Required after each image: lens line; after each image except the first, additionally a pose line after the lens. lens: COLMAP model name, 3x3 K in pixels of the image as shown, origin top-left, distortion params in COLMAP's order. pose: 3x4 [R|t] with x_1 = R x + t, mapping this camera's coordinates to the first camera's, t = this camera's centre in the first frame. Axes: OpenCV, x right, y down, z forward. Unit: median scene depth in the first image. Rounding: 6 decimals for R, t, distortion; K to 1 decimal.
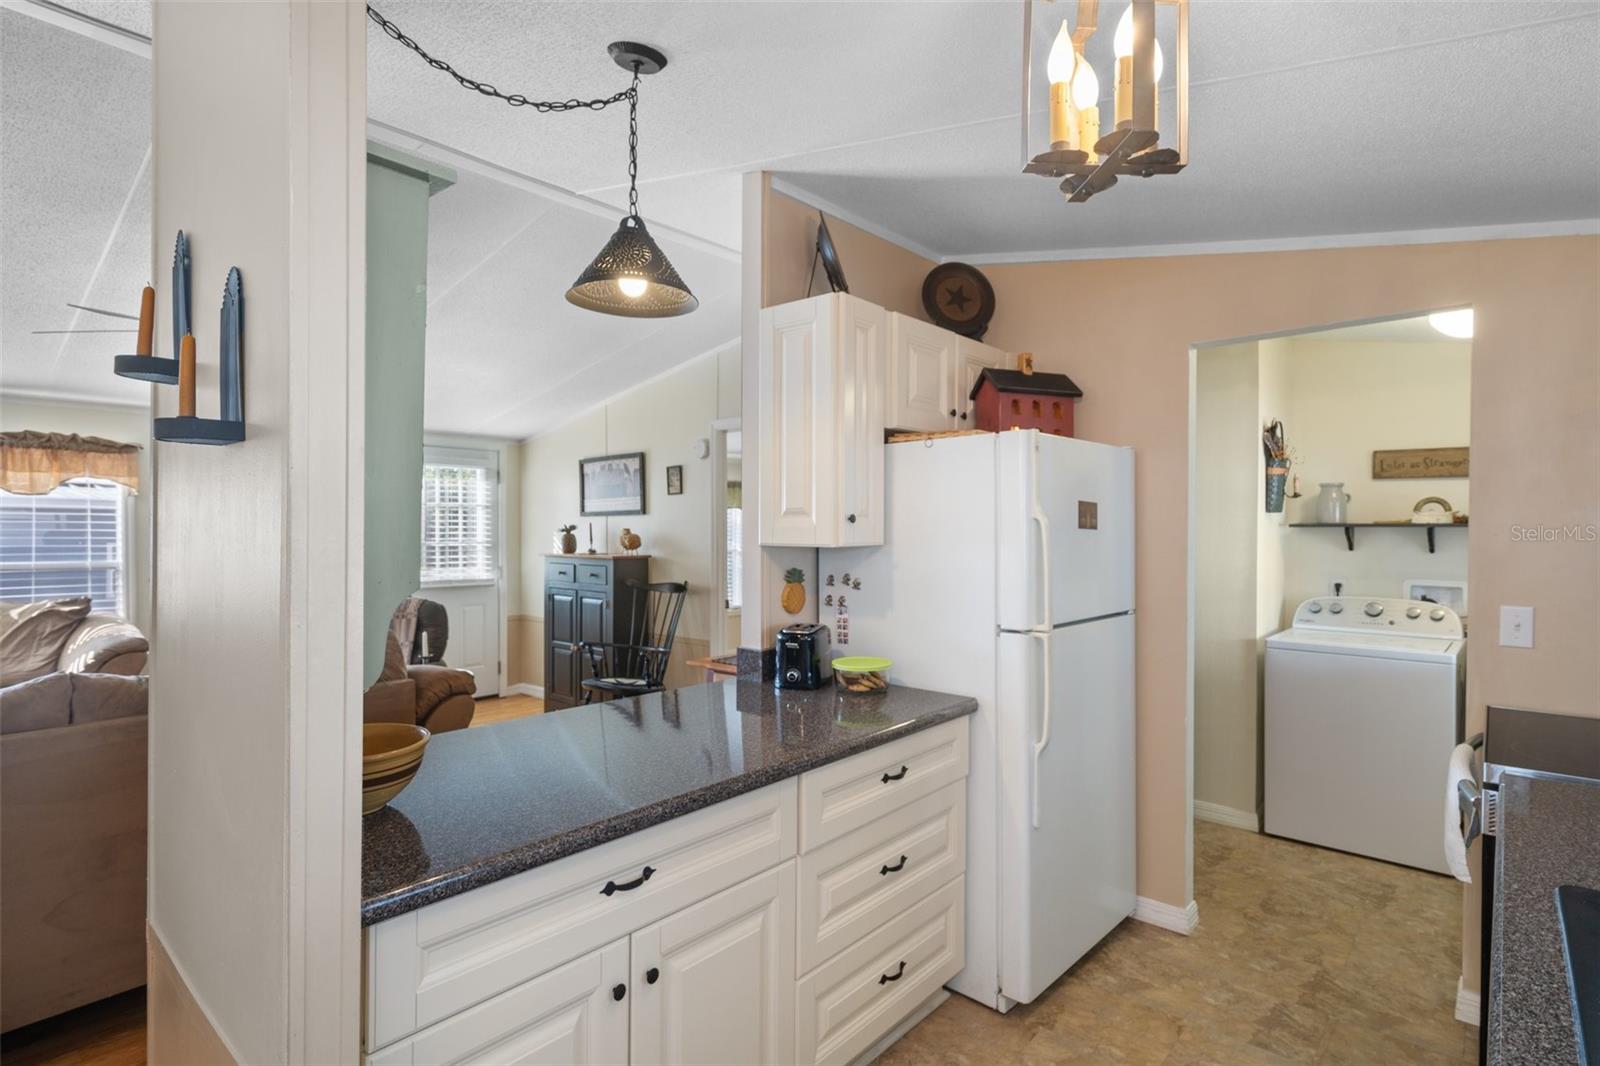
lens RADIAL K [[805.8, 0, 790.4], [0, 805.8, 534.8], [0, 0, 1]] dist [0.001594, 0.000401]
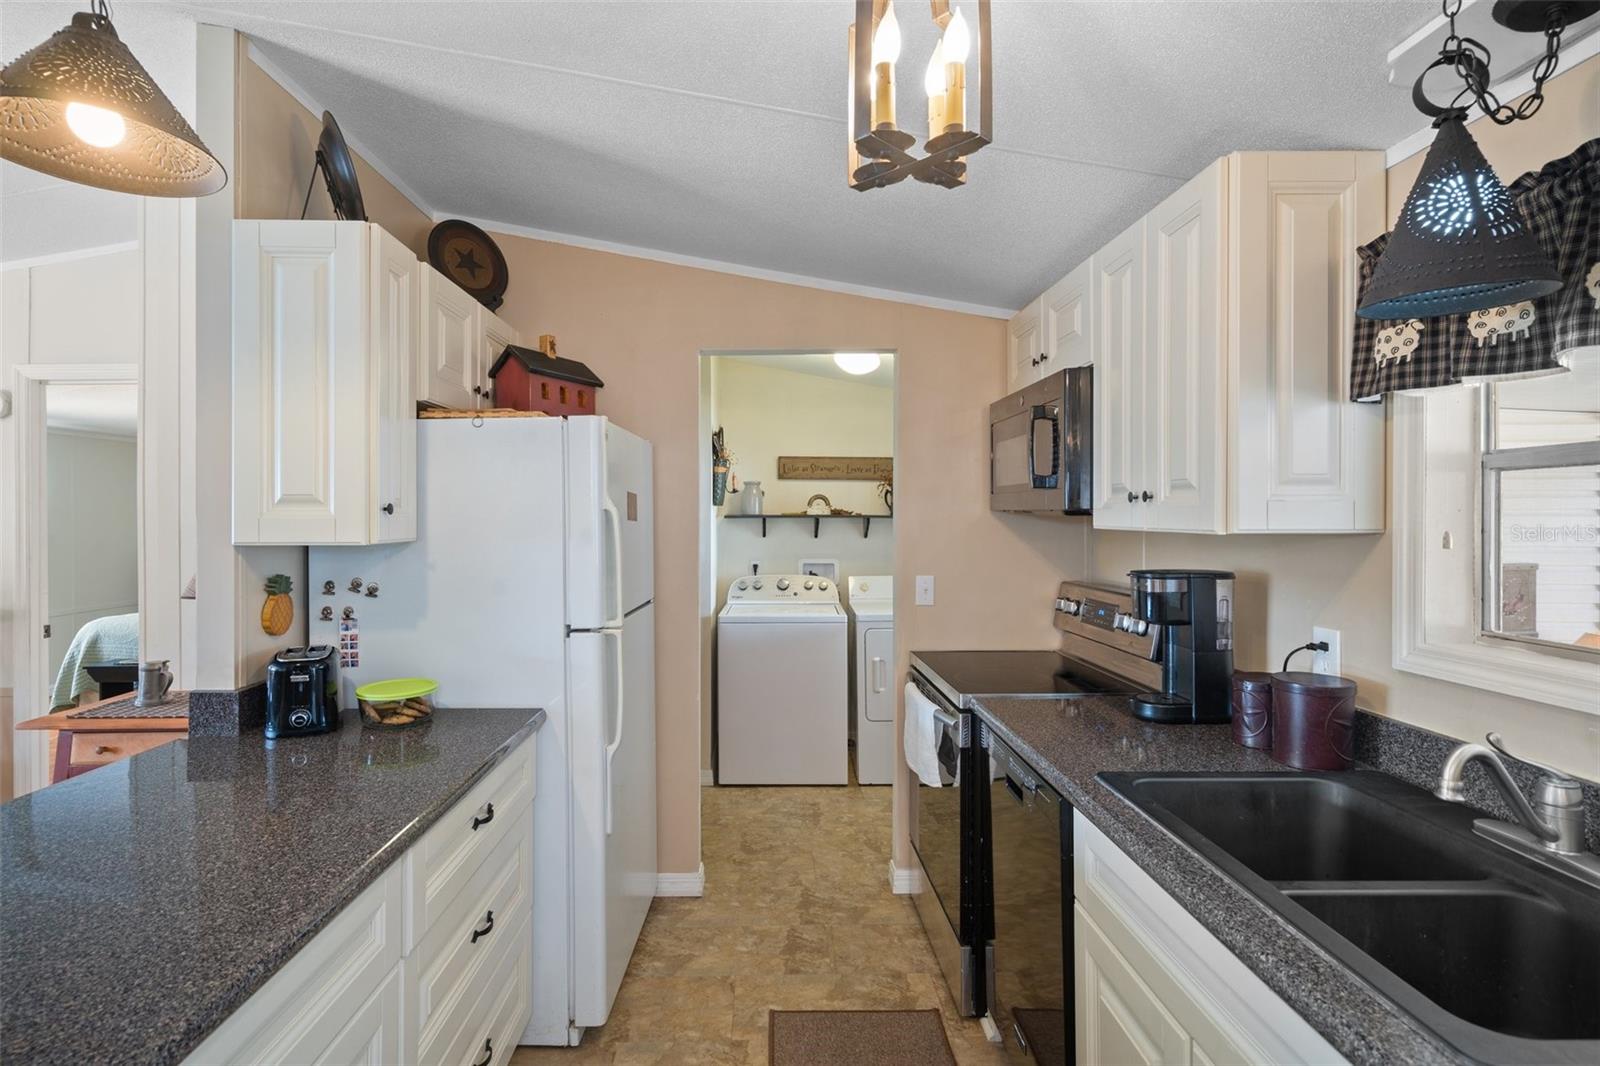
lens RADIAL K [[795.1, 0, 773.6], [0, 795.1, 516.9], [0, 0, 1]] dist [0.001262, 0.000613]
pose [[0.738213, -0.001776, 0.674565, -0.116666], [0.009678, 0.999921, -0.007960, -0.001399], [-0.674498, 0.012405, 0.738172, 0.107972]]
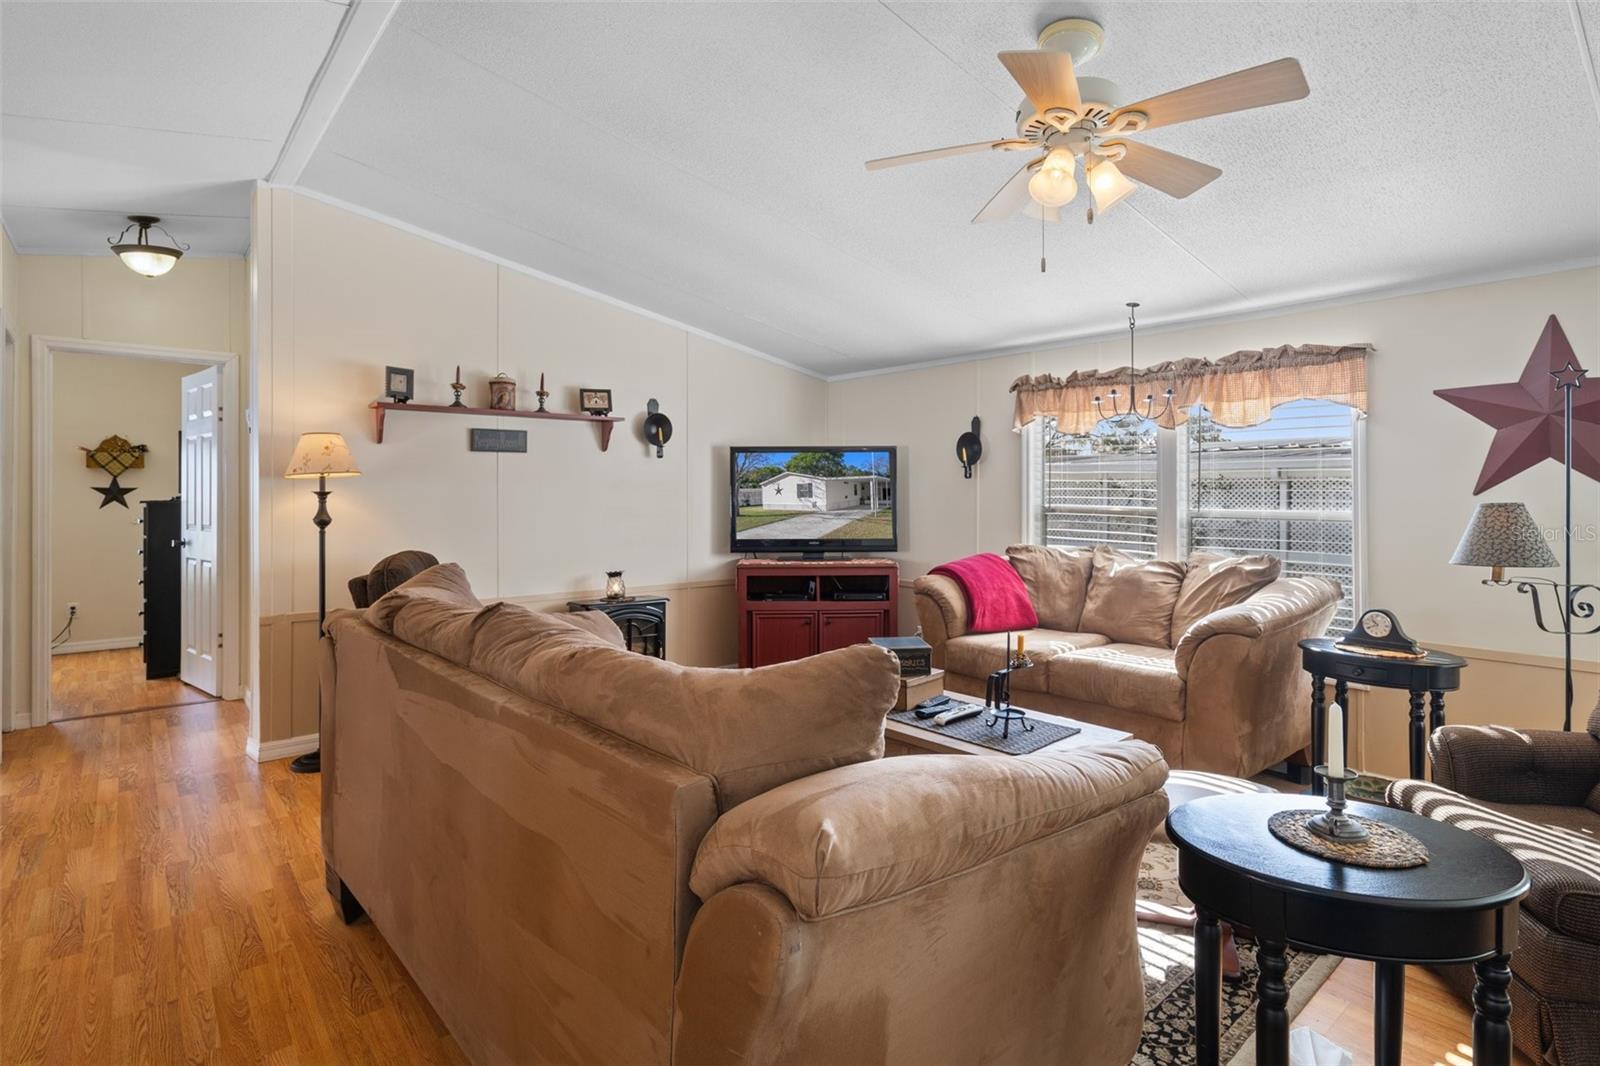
lens RADIAL K [[797.7, 0, 817.4], [0, 797.7, 491.6], [0, 0, 1]] dist [0.001036, 0.000228]
pose [[-0.126053, -0.006794, -0.992000, -0.085310], [-0.006499, 0.999961, -0.006022, 0.031054], [0.992002, 0.005688, -0.126092, 0.845646]]
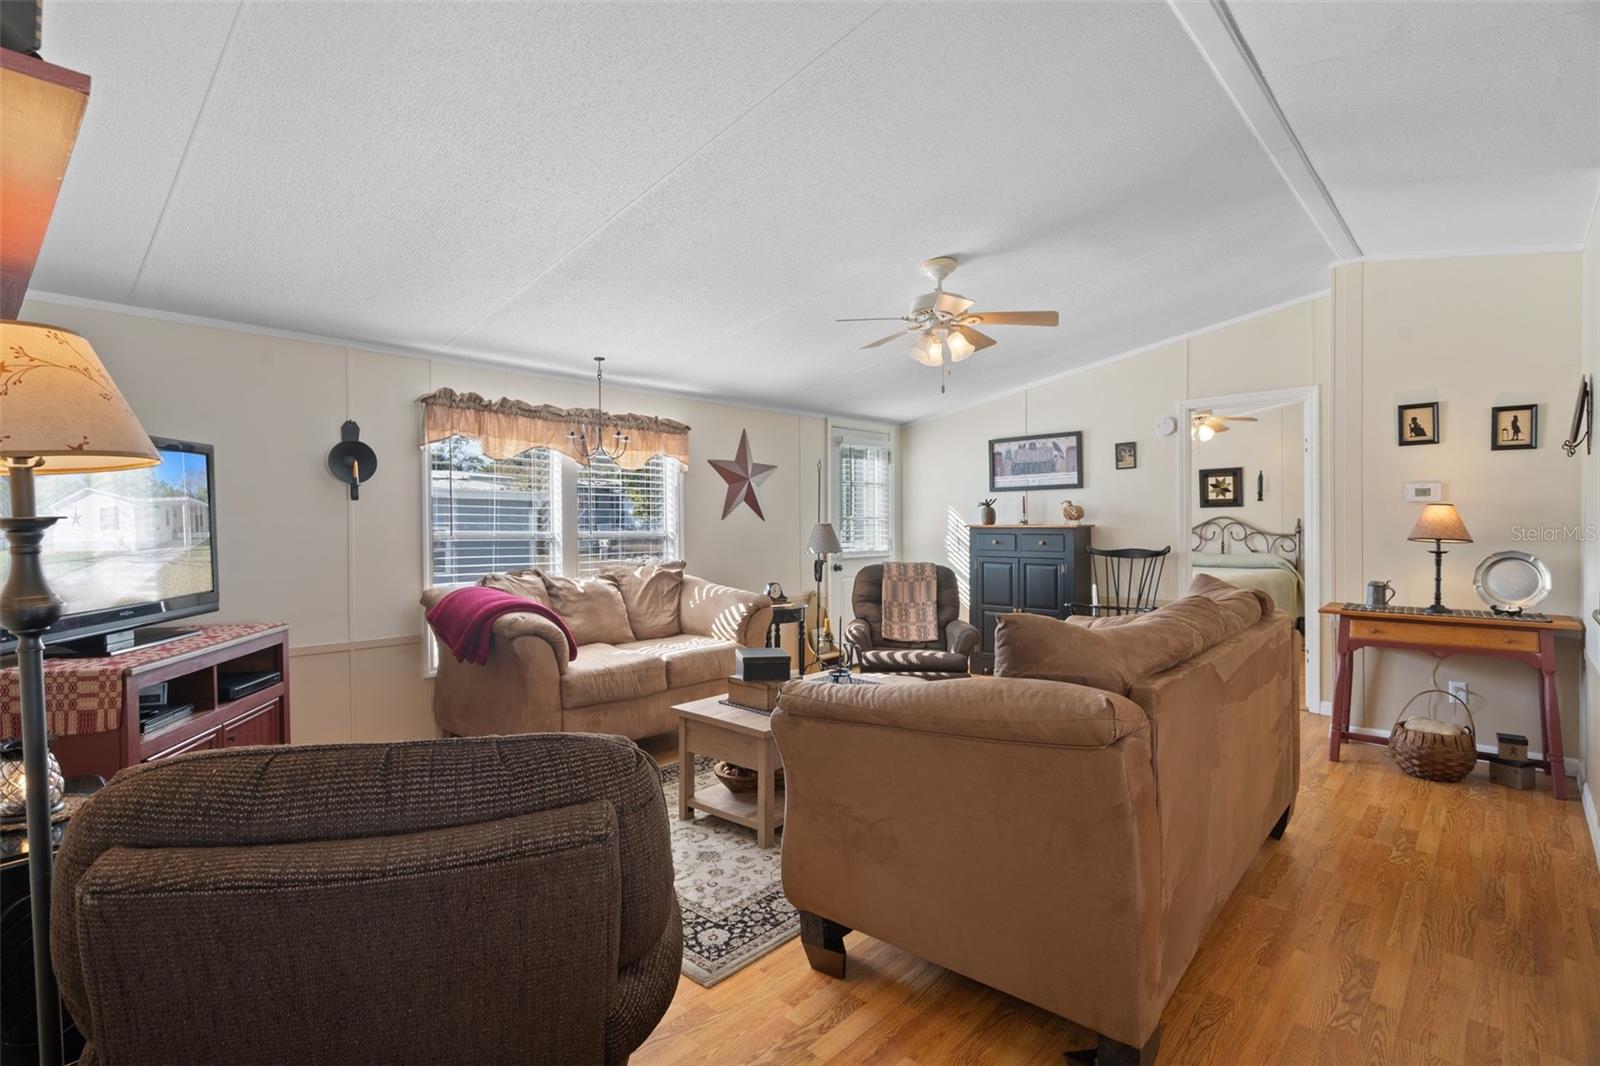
lens RADIAL K [[763.6, 0, 799.8], [0, 763.6, 526.6], [0, 0, 1]] dist [0.000590, 0.000116]
pose [[0.999660, -0.006676, -0.025190, -0.862467], [0.006756, 0.999972, 0.003120, 0.034490], [0.025169, -0.003290, 0.999678, -0.076535]]
